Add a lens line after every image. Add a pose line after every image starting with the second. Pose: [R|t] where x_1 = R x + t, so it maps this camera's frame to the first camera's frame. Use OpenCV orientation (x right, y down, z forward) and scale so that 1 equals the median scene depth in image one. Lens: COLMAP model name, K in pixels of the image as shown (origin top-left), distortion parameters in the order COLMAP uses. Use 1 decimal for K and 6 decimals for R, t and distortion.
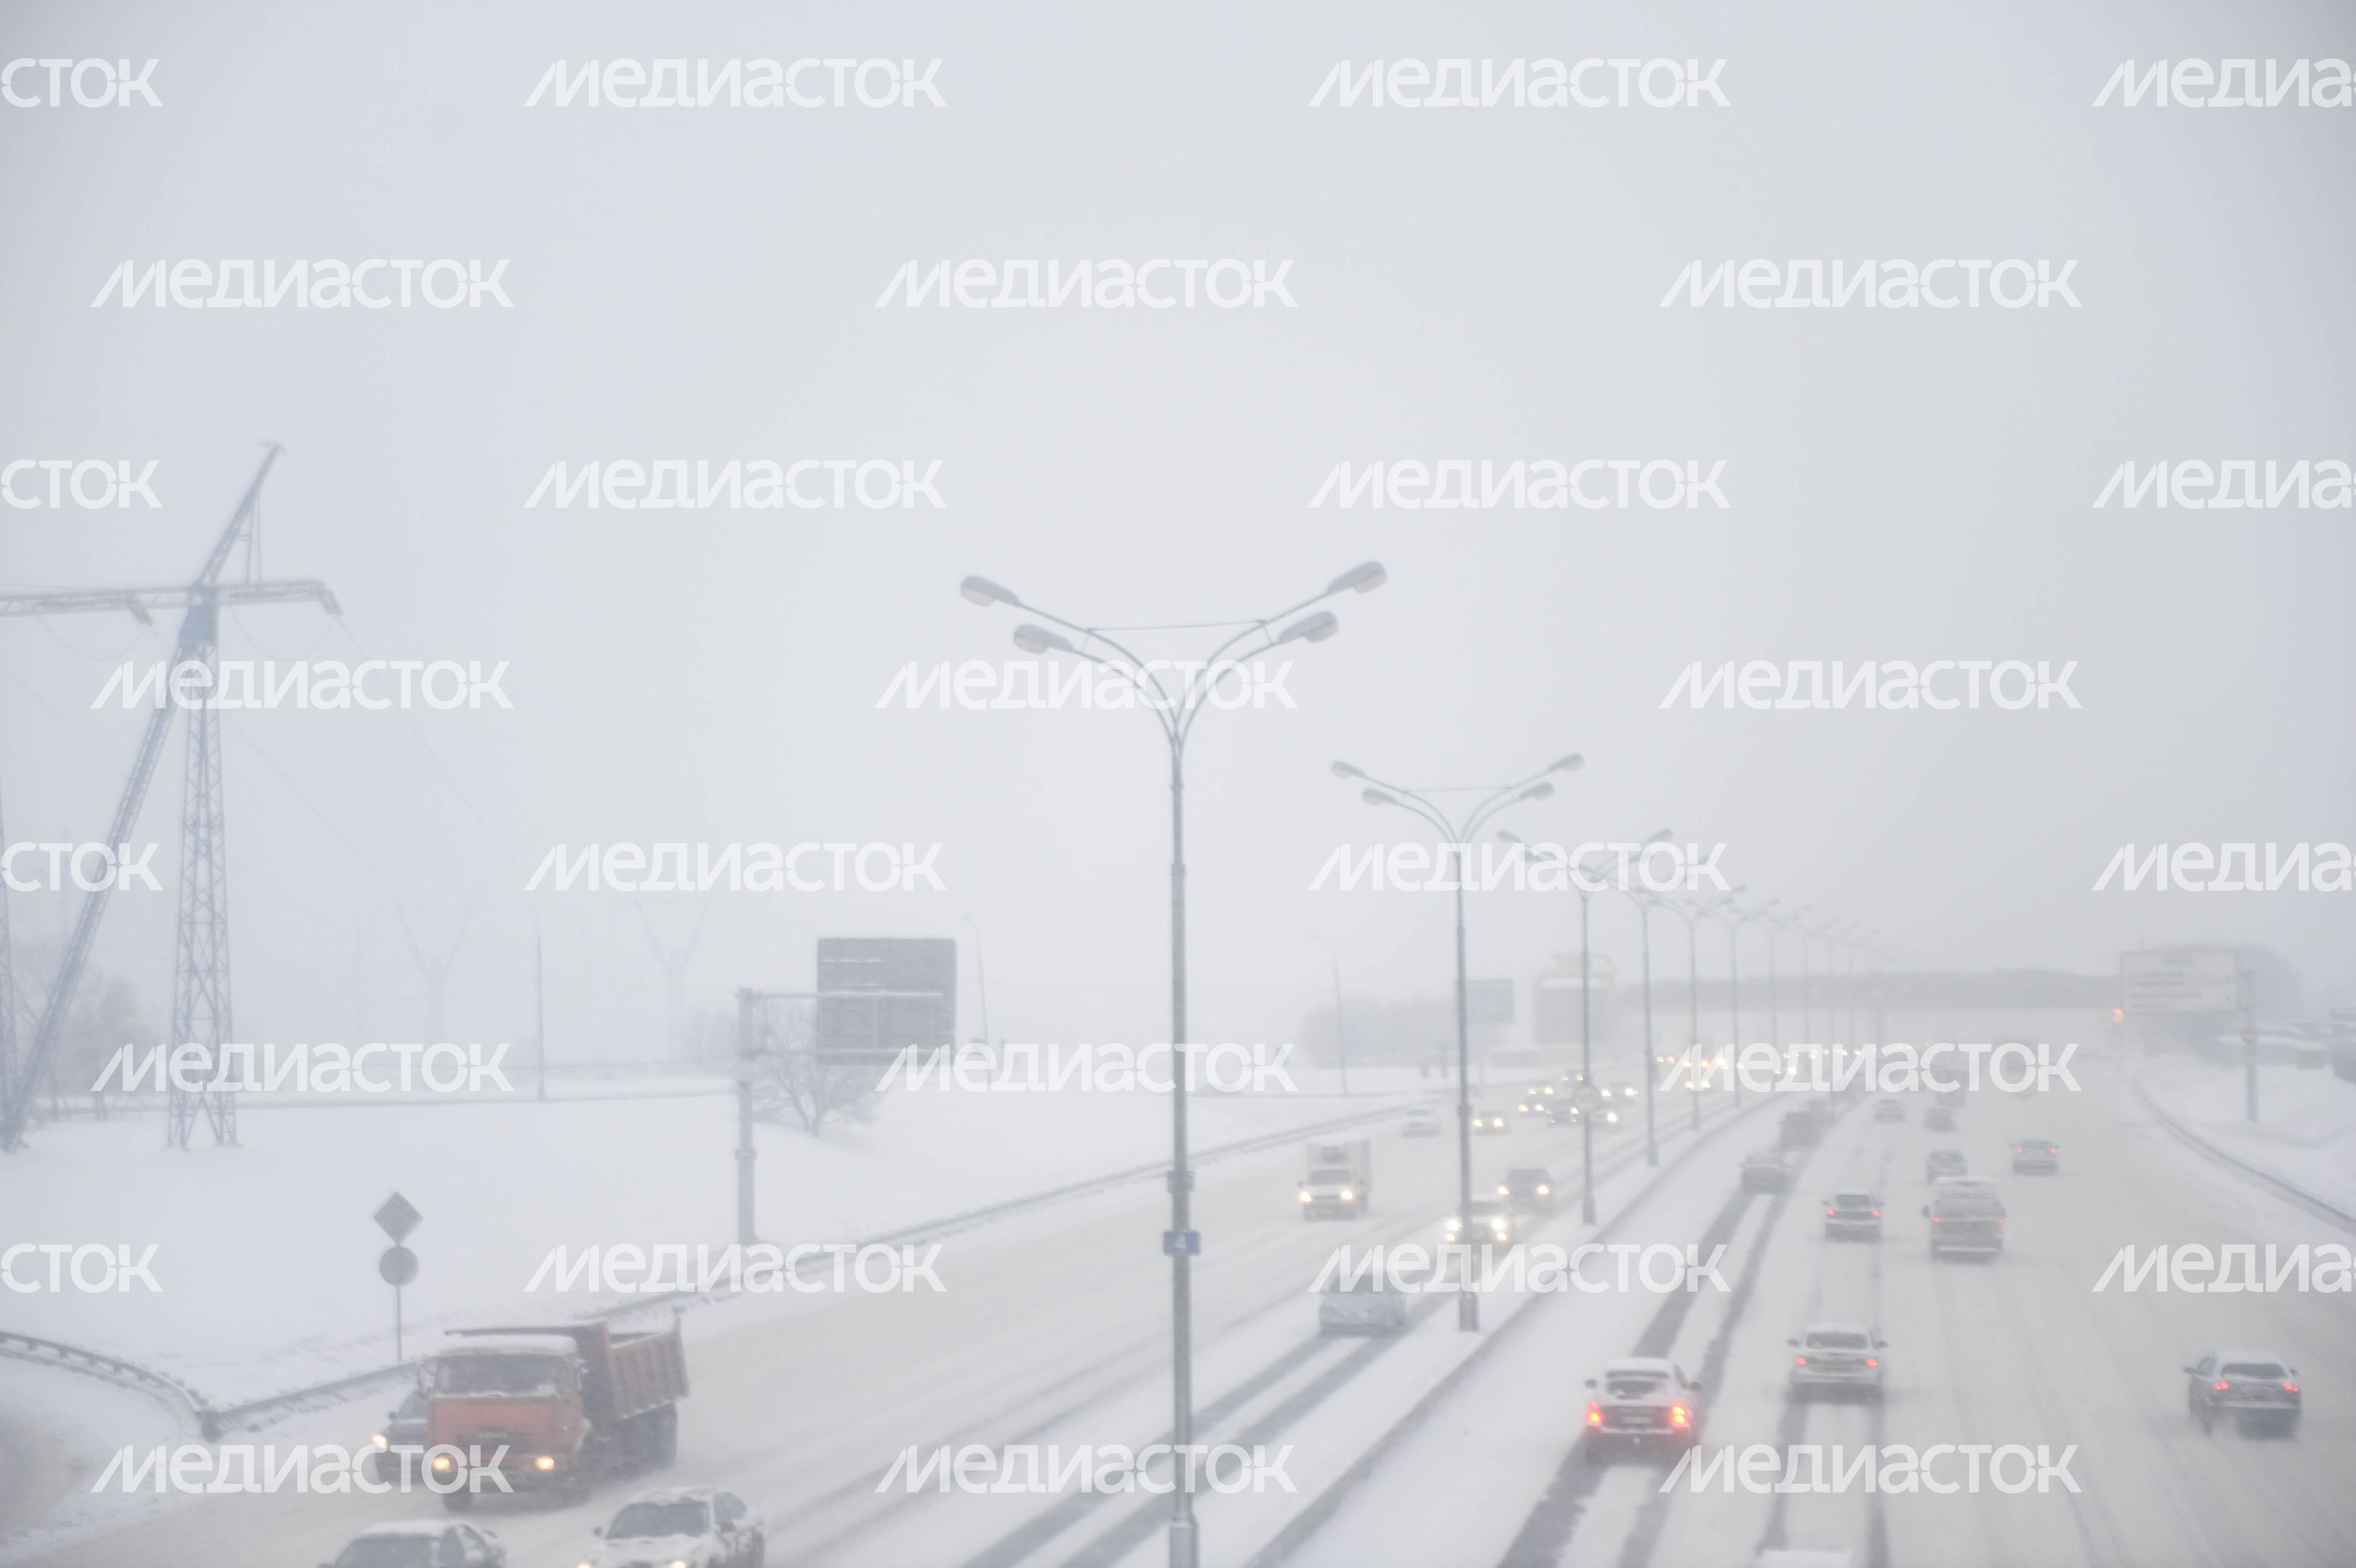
lens RADIAL K [[4322.2, 0, 1178.0], [0, 4322.2, 784.0], [0, 0, 1]] dist [0.196305, -0.072937]
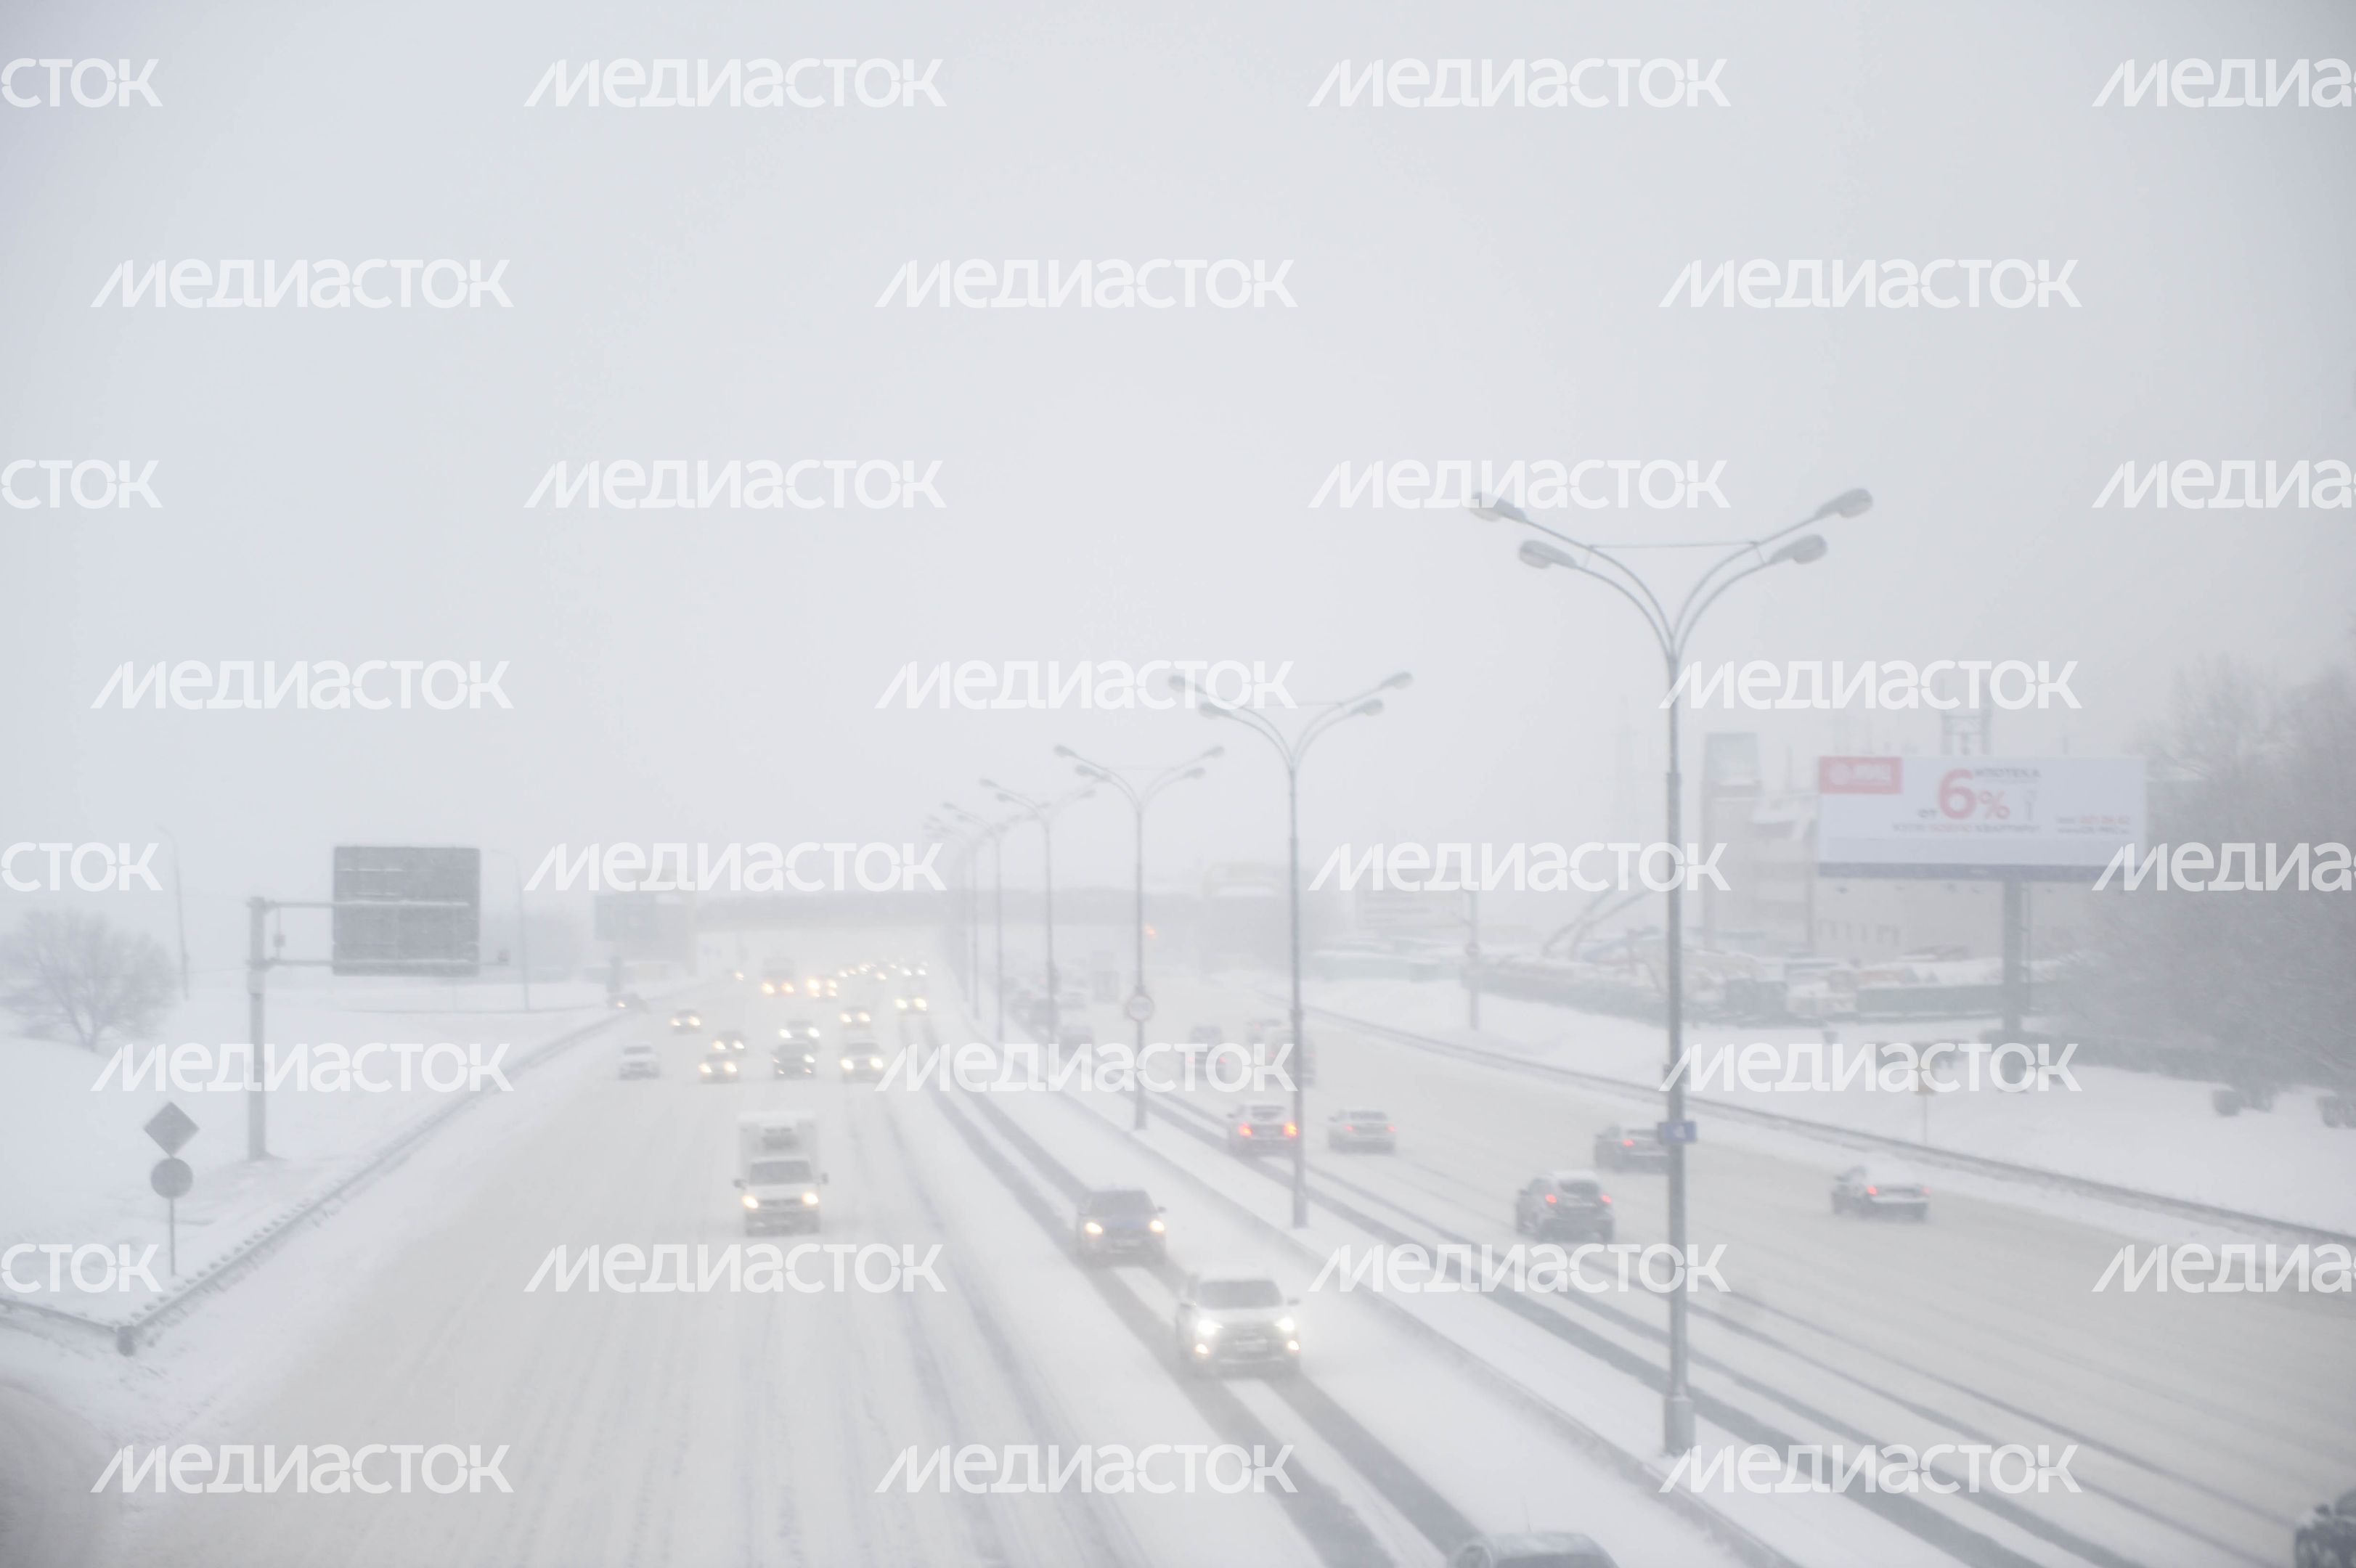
lens RADIAL K [[4322.2, 0, 1178.0], [0, 4322.2, 784.0], [0, 0, 1]] dist [0.196305, -0.072937]
pose [[0.967577, 0.011120, 0.252330, -0.222492], [-0.015905, 0.999730, 0.016928, 0.003191], [-0.252074, -0.020393, 0.967493, 0.006608]]
